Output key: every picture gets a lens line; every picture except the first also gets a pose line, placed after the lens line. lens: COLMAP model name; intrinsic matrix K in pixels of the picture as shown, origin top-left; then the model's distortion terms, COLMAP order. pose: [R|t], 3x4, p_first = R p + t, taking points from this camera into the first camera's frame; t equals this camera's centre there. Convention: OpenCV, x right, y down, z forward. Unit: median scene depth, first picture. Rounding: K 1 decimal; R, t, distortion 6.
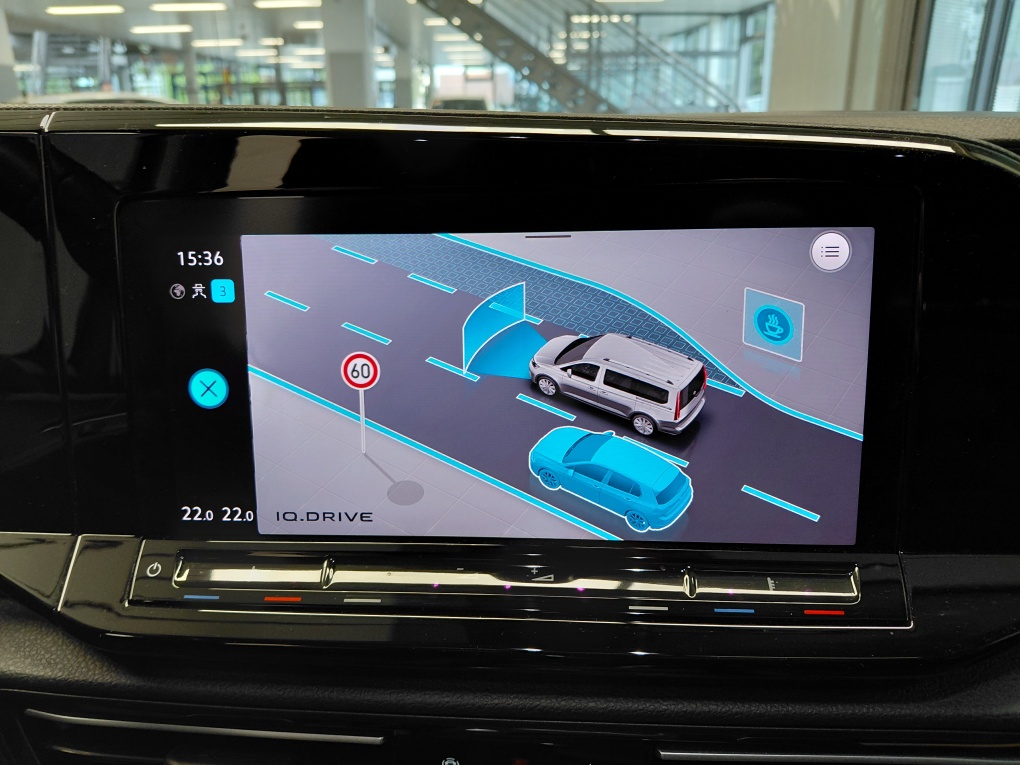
lens RADIAL K [[784.6, 0, 510.0], [0, 784.6, 382.5], [0, 0, 1]] dist [0.003300, 0.004358]
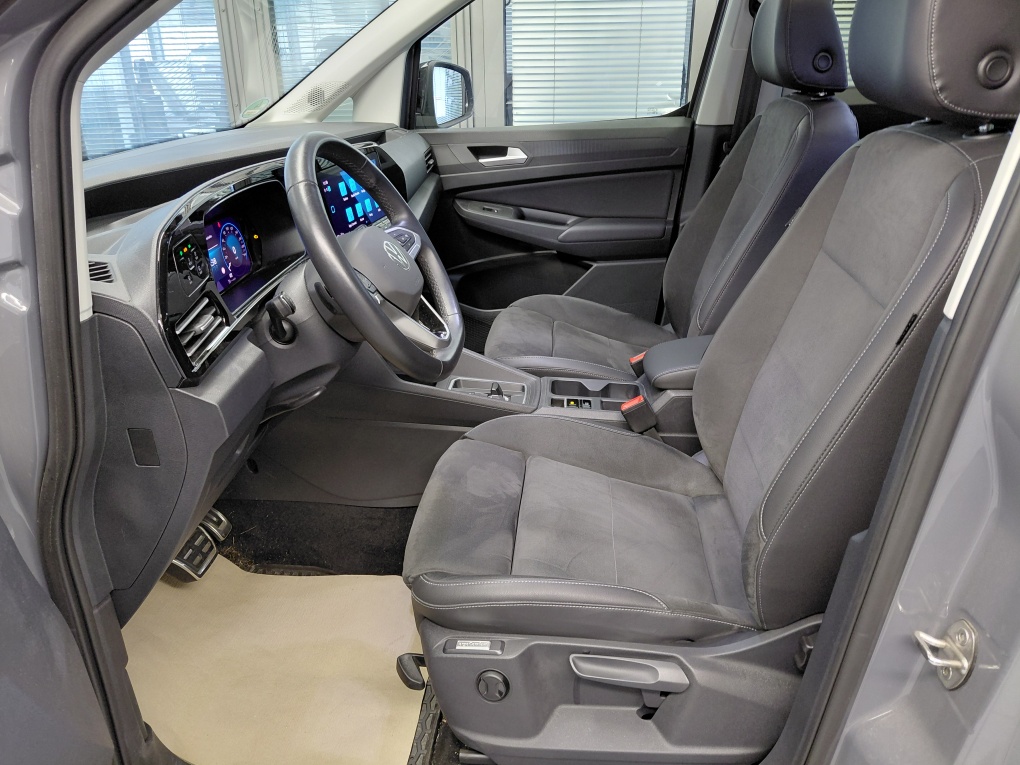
lens RADIAL K [[770.2, 0, 497.5], [0, 770.2, 382.2], [0, 0, 1]] dist [0.001359, -0.002783]
pose [[0.196099, -0.387863, 0.900615, -0.130868], [0.349235, 0.885849, 0.305461, -0.003836], [-0.916286, 0.254626, 0.309170, -0.030958]]
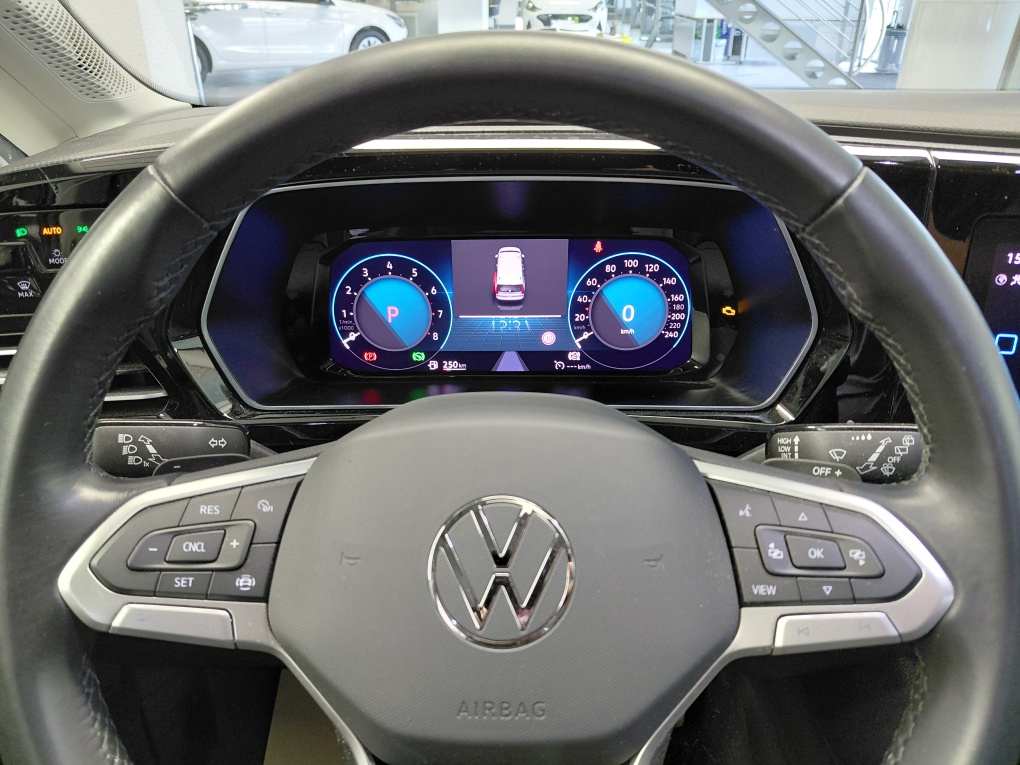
lens RADIAL K [[766.1, 0, 510.0], [0, 766.1, 382.5], [0, 0, 1]] dist [0.096829, -0.176295]
pose [[0.994749, 0.062070, -0.081380, -0.031643], [-0.049679, 0.987991, 0.146305, -0.002362], [0.089484, -0.141494, 0.985886, -0.014675]]
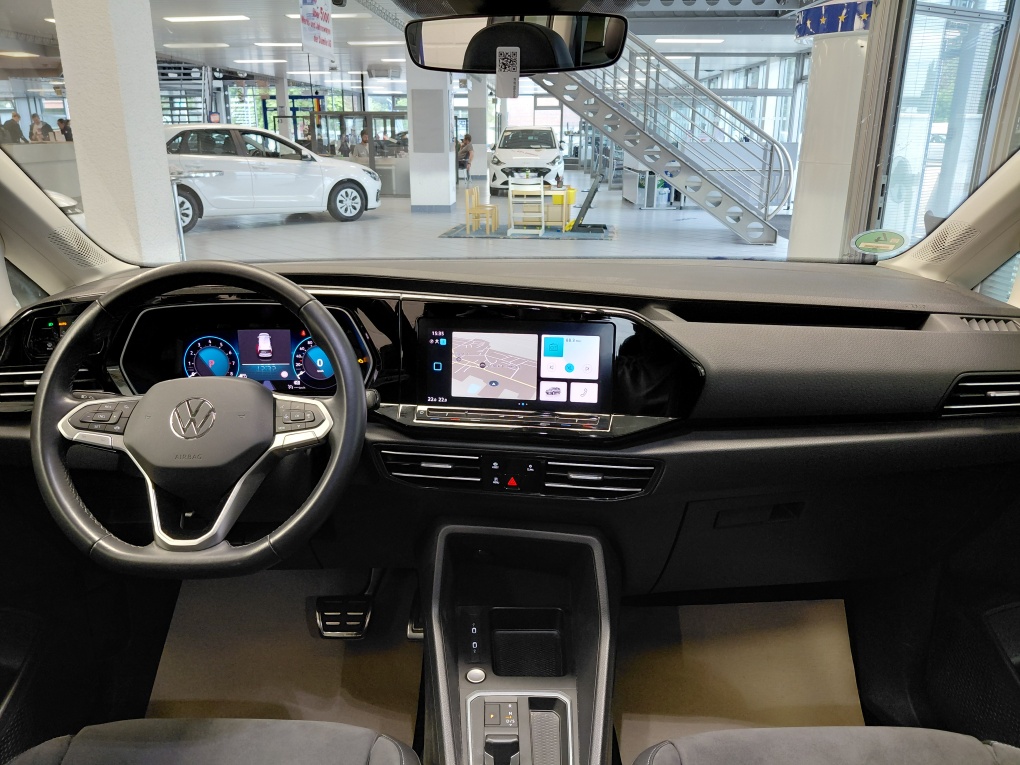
lens RADIAL K [[761.6, 0, 510.0], [0, 761.6, 382.5], [0, 0, 1]] dist [0.149755, -0.298768]
pose [[0.996329, 0.042001, -0.074596, 0.006810], [-0.043332, 0.998927, -0.016326, 0.003496], [0.073830, 0.019499, 0.997080, -0.071956]]
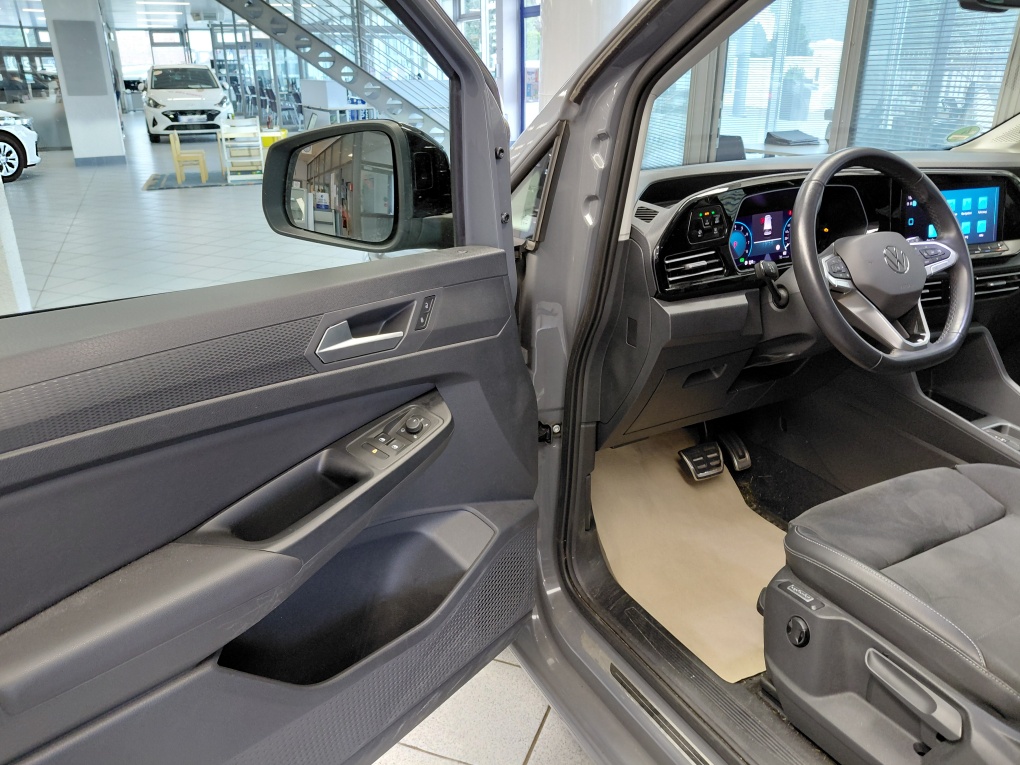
lens RADIAL K [[791.1, 0, 510.0], [0, 791.1, 382.5], [0, 0, 1]] dist [-0.005342, -0.004854]
pose [[0.919607, -0.134610, 0.369058, -0.134038], [0.119889, 0.990808, 0.062651, 0.011395], [-0.374099, -0.013369, 0.927292, -0.079998]]
